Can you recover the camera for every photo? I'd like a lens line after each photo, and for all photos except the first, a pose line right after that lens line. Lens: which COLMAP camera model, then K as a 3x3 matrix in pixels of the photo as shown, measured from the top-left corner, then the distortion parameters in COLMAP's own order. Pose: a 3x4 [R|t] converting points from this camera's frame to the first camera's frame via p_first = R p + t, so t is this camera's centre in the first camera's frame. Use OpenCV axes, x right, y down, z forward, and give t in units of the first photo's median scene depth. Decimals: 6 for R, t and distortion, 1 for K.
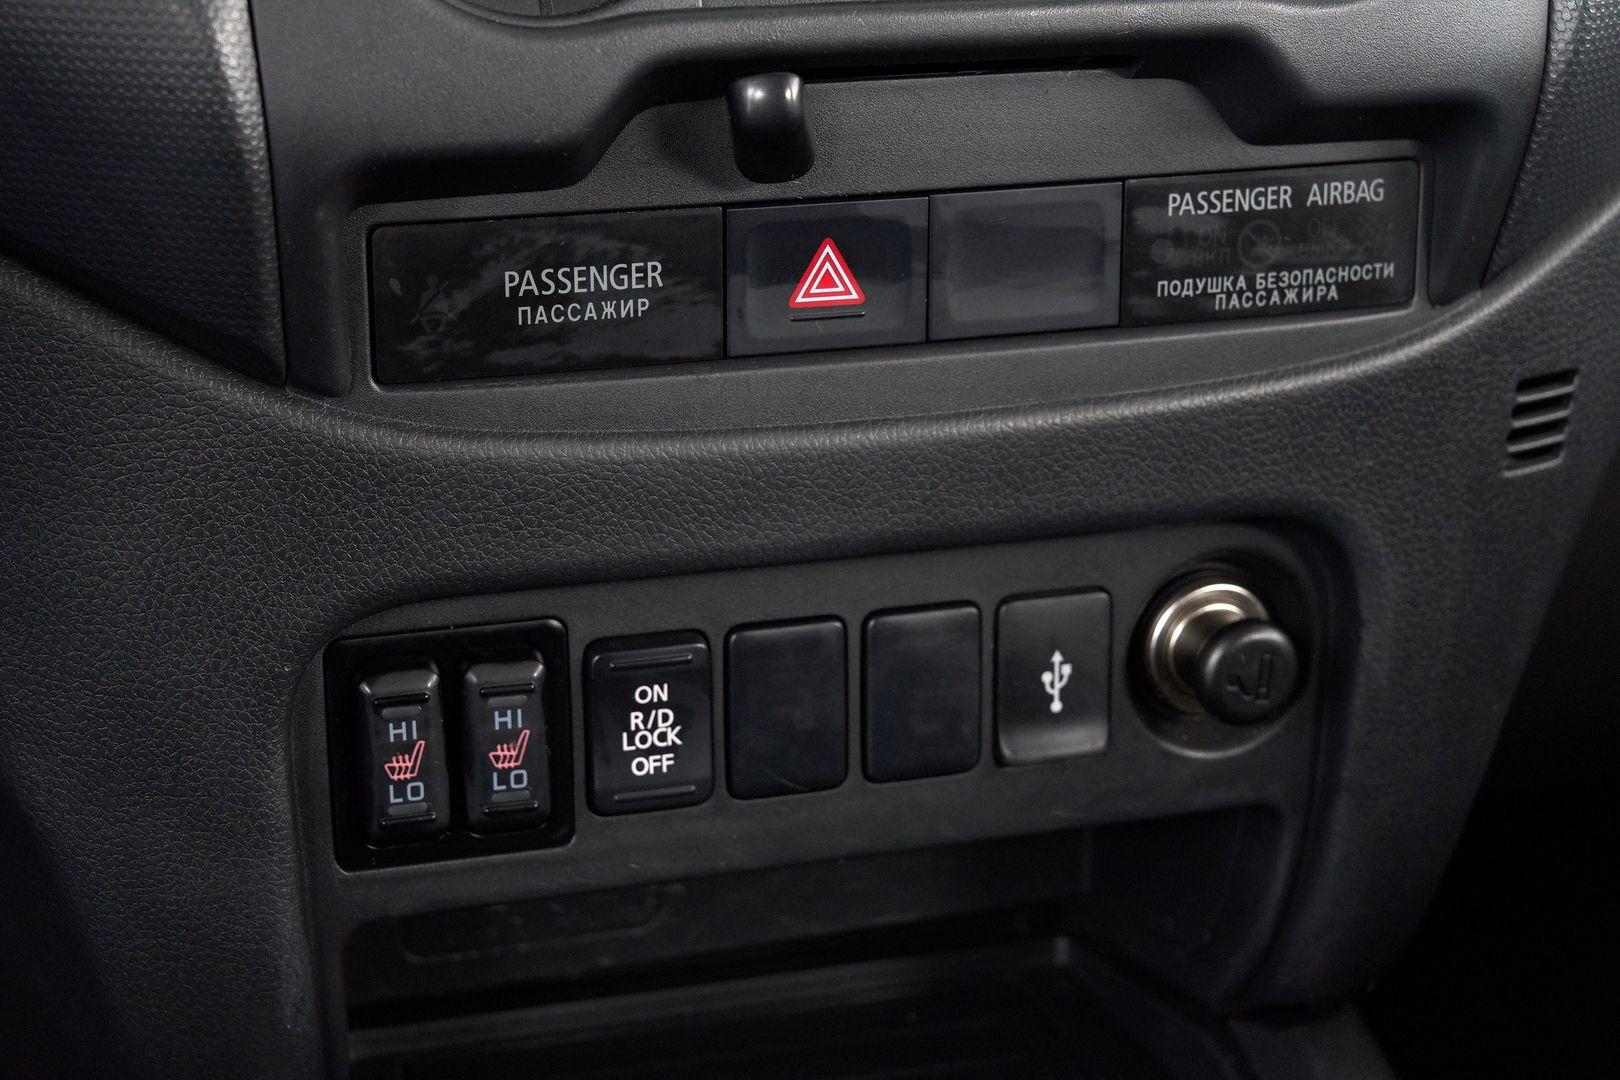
lens RADIAL K [[3066.5, 0, 809.2], [0, 3066.5, 539.2], [0, 0, 1]] dist [-0.280734, 0.000000]
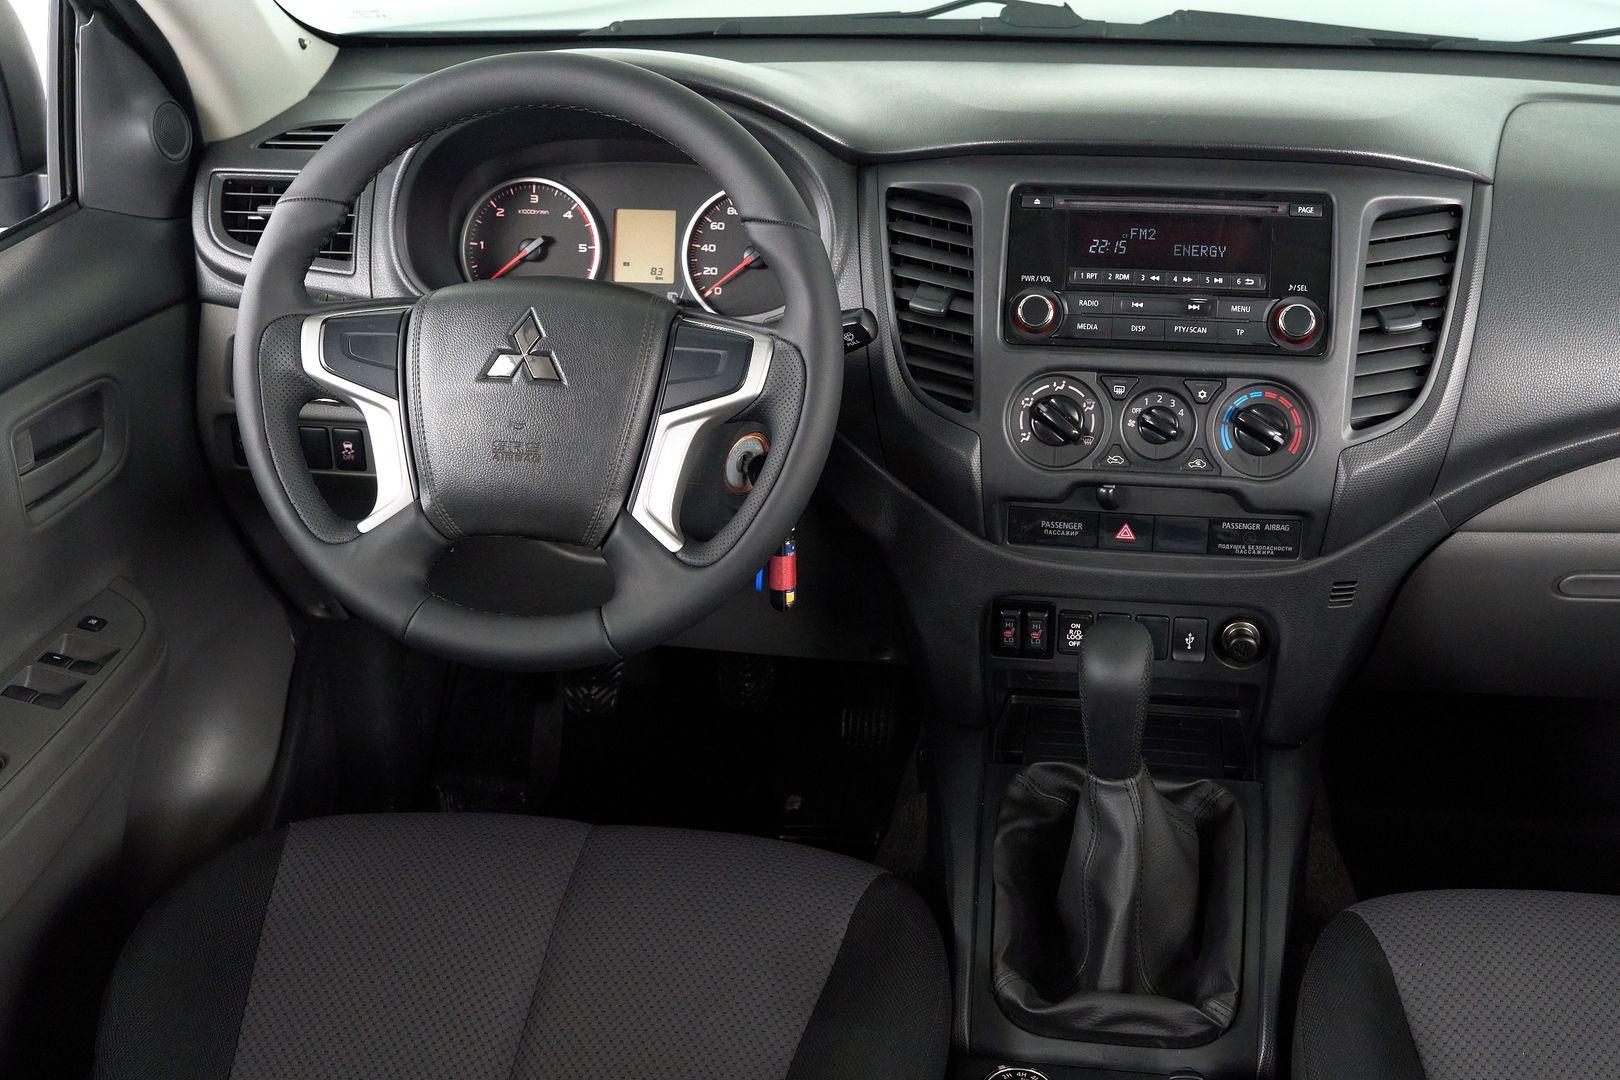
lens RADIAL K [[1985.8, 0, 818.6], [0, 1985.8, 545.5], [0, 0, 1]] dist [0.007281, 0.000000]
pose [[0.910480, 0.170595, -0.376727, 0.583227], [-0.130881, 0.982993, 0.128817, -0.331134], [0.392296, -0.067979, 0.917324, -1.418876]]
